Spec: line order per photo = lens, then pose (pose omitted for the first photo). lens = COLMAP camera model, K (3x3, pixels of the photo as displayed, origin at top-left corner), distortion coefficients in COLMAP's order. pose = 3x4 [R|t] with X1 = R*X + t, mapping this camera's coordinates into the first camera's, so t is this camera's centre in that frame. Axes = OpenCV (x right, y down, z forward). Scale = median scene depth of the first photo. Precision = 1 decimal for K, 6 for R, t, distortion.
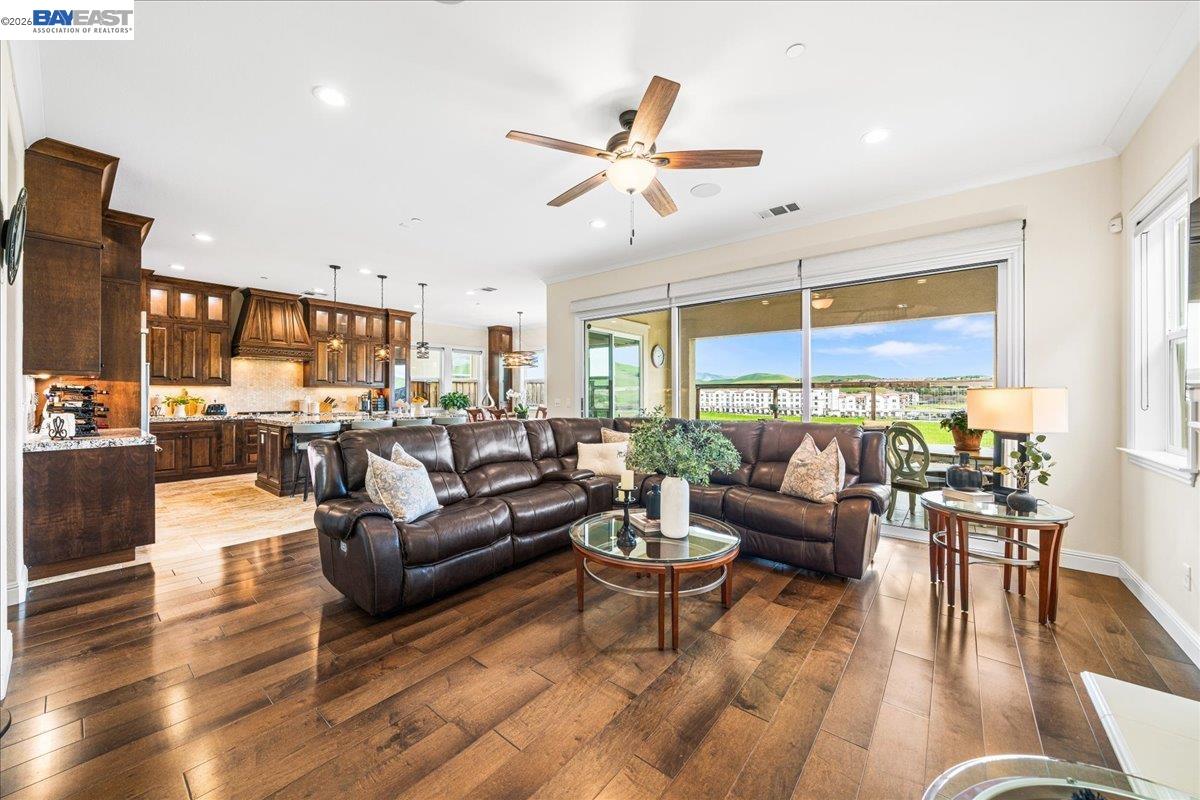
lens RADIAL K [[437.4, 0, 603.4], [0, 437.4, 395.7], [0, 0, 1]] dist [-0.003463, -0.000394]
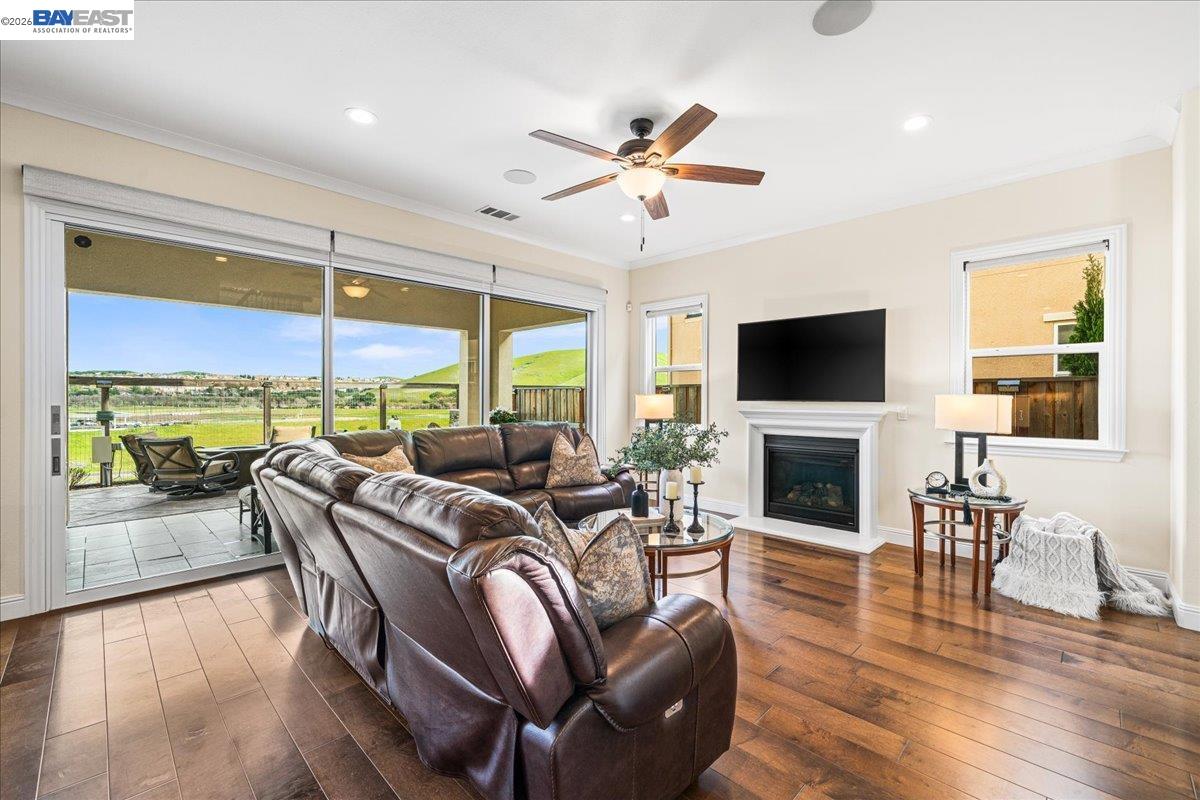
lens RADIAL K [[506.8, 0, 619.8], [0, 506.8, 398.1], [0, 0, 1]] dist [-0.000568, 0.000399]
pose [[0.079486, -0.003664, 0.996829, -0.475393], [-0.000604, 0.999993, 0.003723, -0.003585], [-0.996836, -0.000898, 0.079483, 0.409331]]
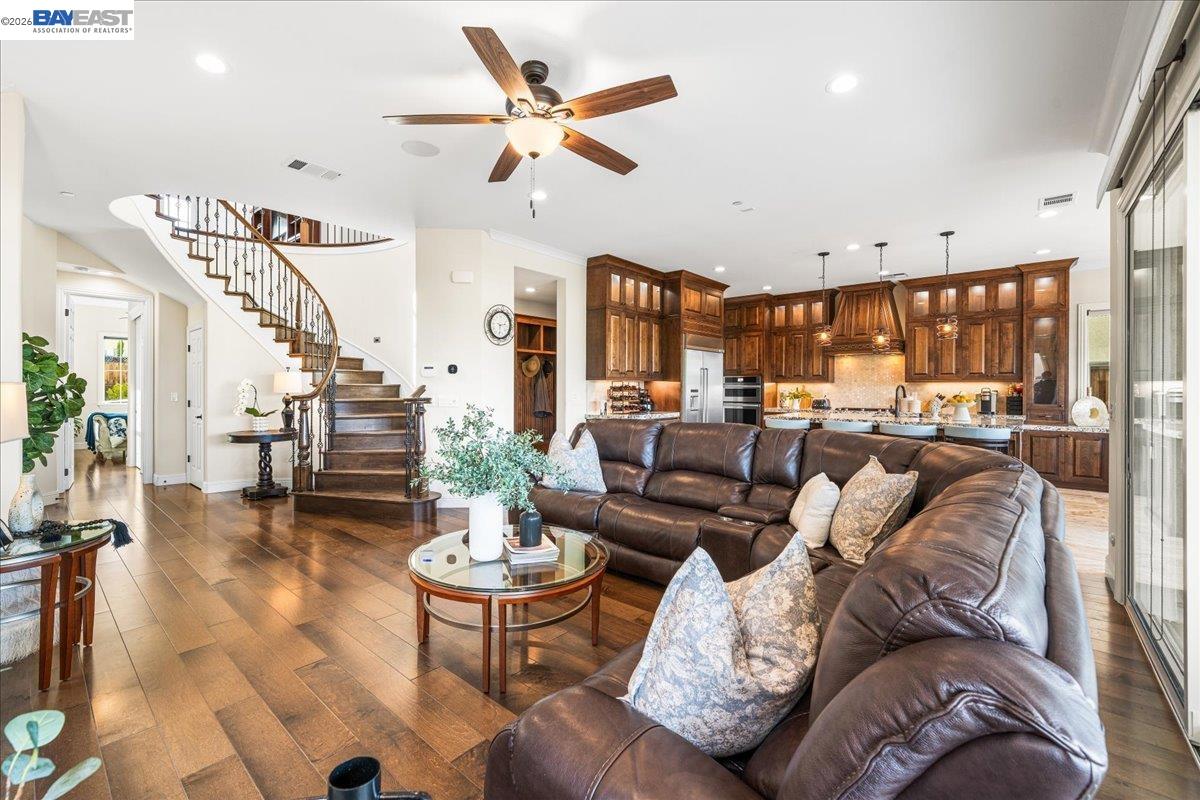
lens RADIAL K [[506.8, 0, 575.5], [0, 506.8, 390.7], [0, 0, 1]] dist [-0.000568, 0.000399]
pose [[-0.047170, 0.003776, -0.998880, 0.448111], [-0.005417, 0.999977, 0.004036, -0.004396], [0.998872, 0.005601, -0.047148, 0.478174]]
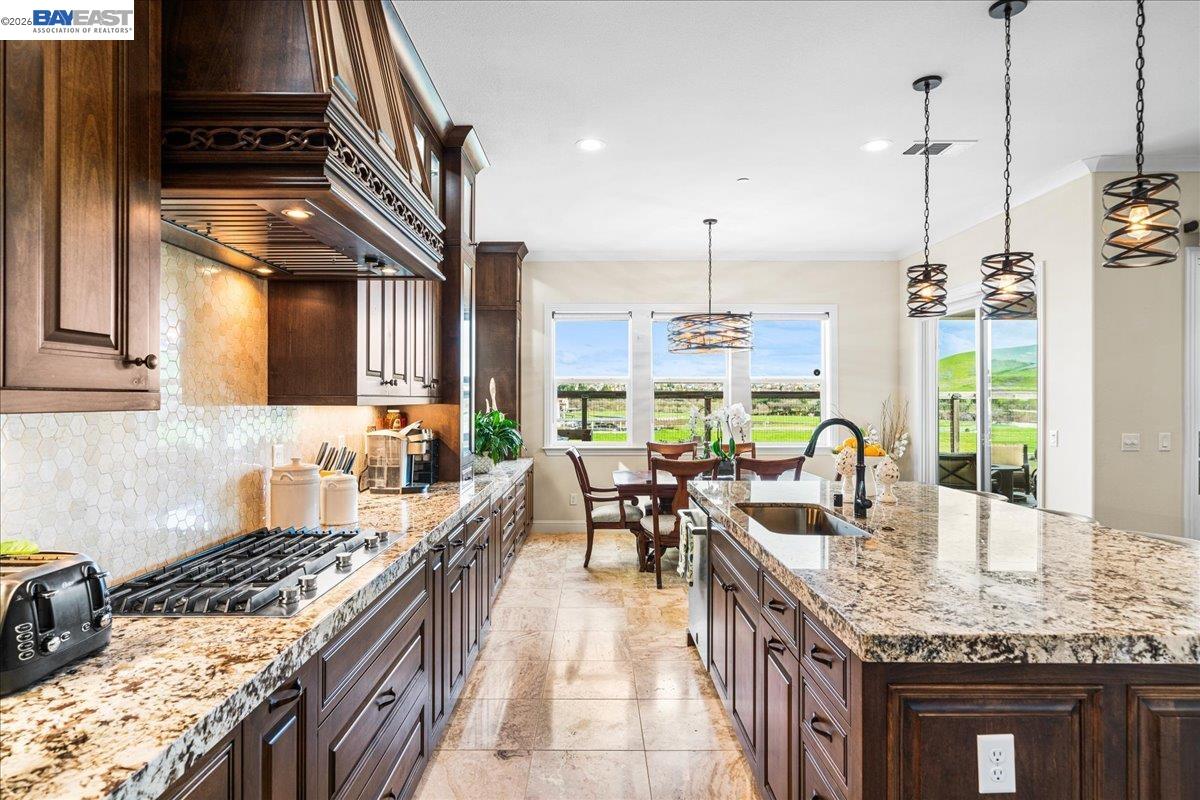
lens RADIAL K [[651.0, 0, 601.7], [0, 651.0, 396.8], [0, 0, 1]] dist [0.002440, 0.000425]
pose [[0.773691, 0.004270, 0.633548, -0.951835], [0.000390, 0.999974, -0.007216, -0.025900], [-0.633563, 0.005830, 0.773669, 0.837987]]
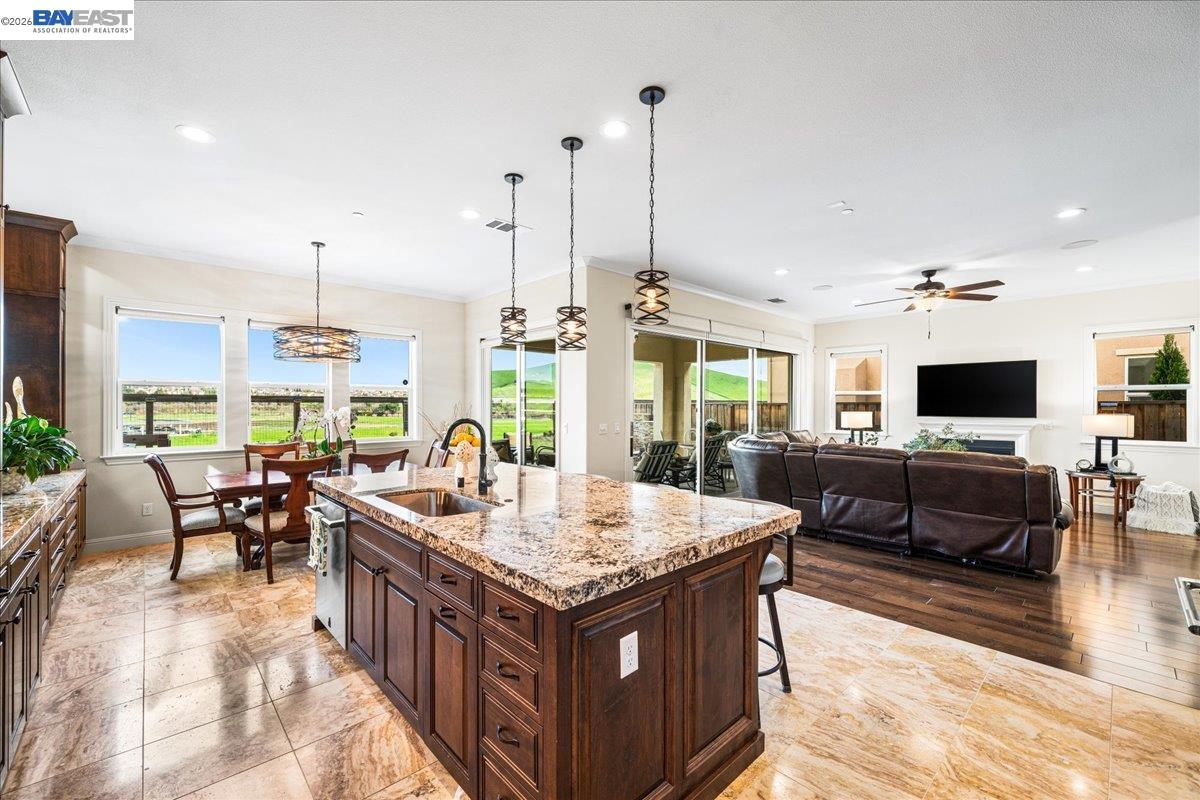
lens RADIAL K [[486.2, 0, 595.5], [0, 486.2, 404.1], [0, 0, 1]] dist [-0.005106, 0.001169]
pose [[0.146050, 0.000405, 0.989277, -0.947493], [0.000925, 0.999999, -0.000546, -0.026491], [-0.989277, 0.000995, 0.146049, 0.902800]]
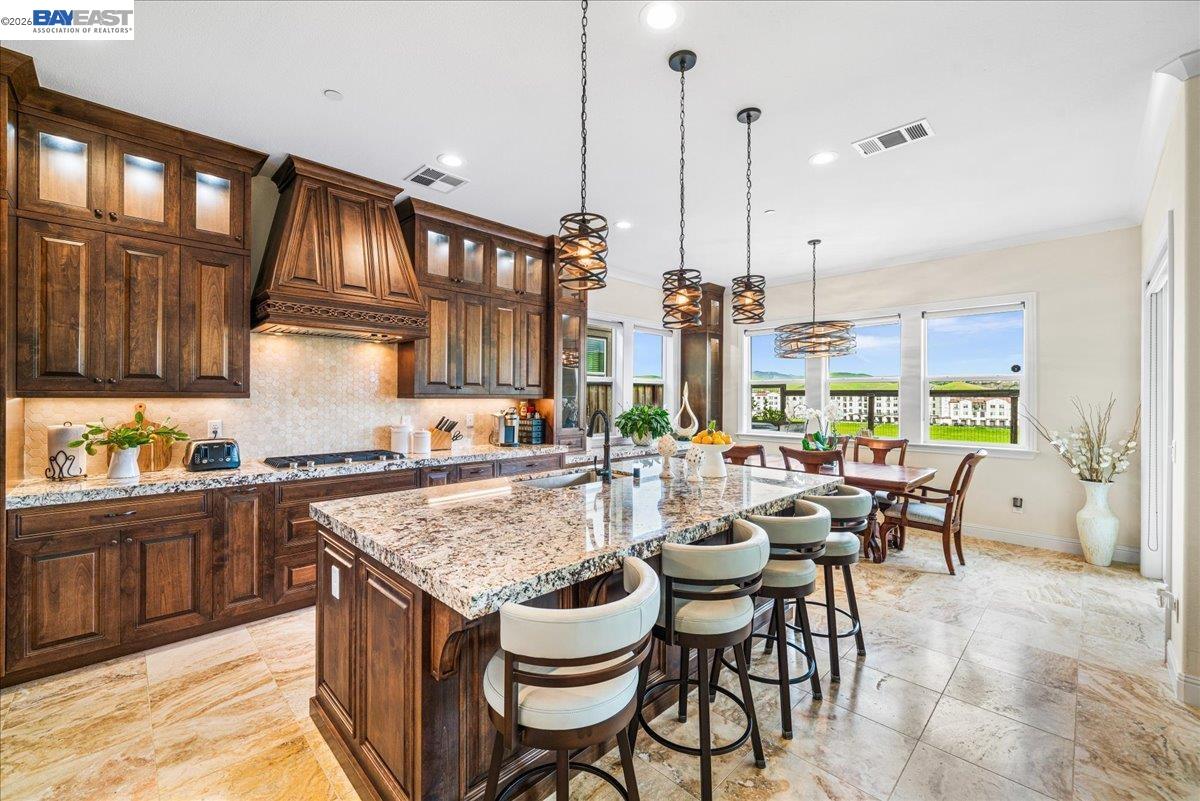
lens RADIAL K [[486.2, 0, 603.4], [0, 486.2, 399.5], [0, 0, 1]] dist [-0.005106, 0.001169]
pose [[0.993928, 0.005637, -0.109892, -0.515859], [-0.005277, 0.999980, 0.003567, -0.025862], [0.109910, -0.002965, 0.993937, 0.635823]]
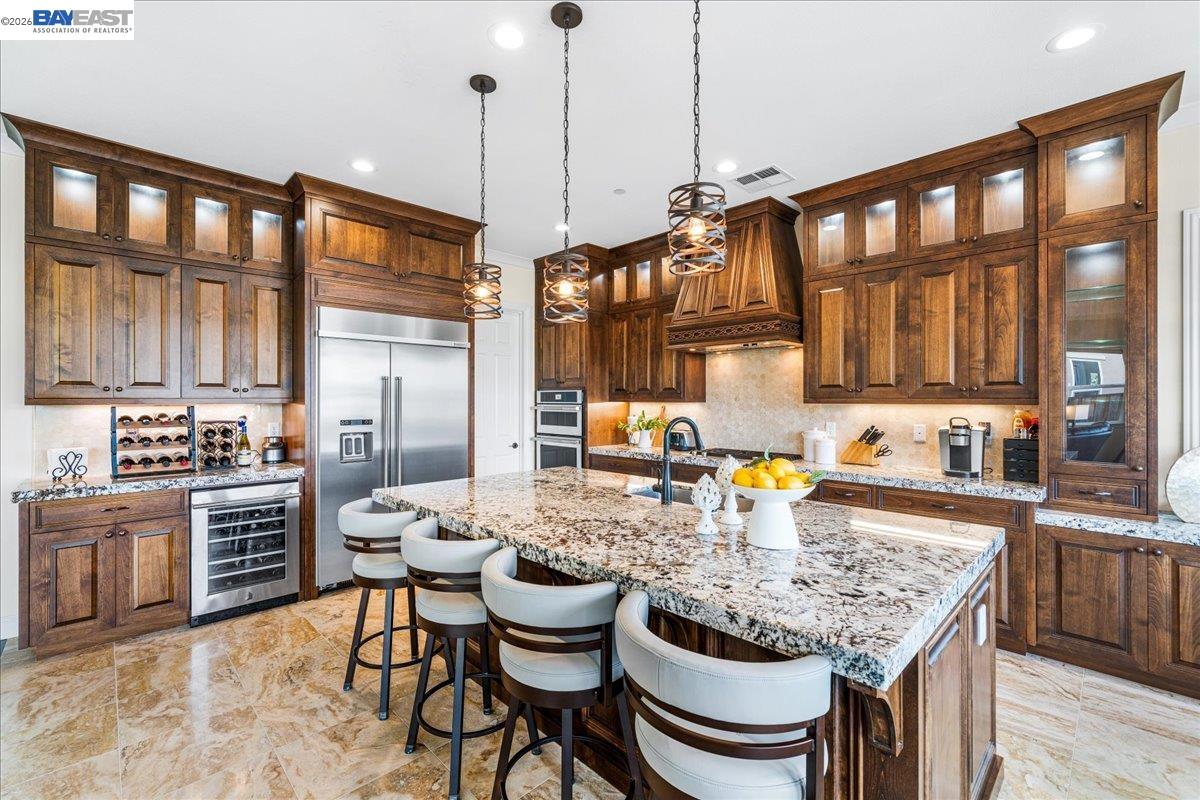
lens RADIAL K [[506.8, 0, 598.6], [0, 506.8, 399.9], [0, 0, 1]] dist [-0.000568, 0.000399]
pose [[-0.121010, -0.000028, -0.992651, -0.189298], [-0.002967, 0.999996, 0.000334, -0.027304], [0.992647, 0.002985, -0.121009, 1.051109]]
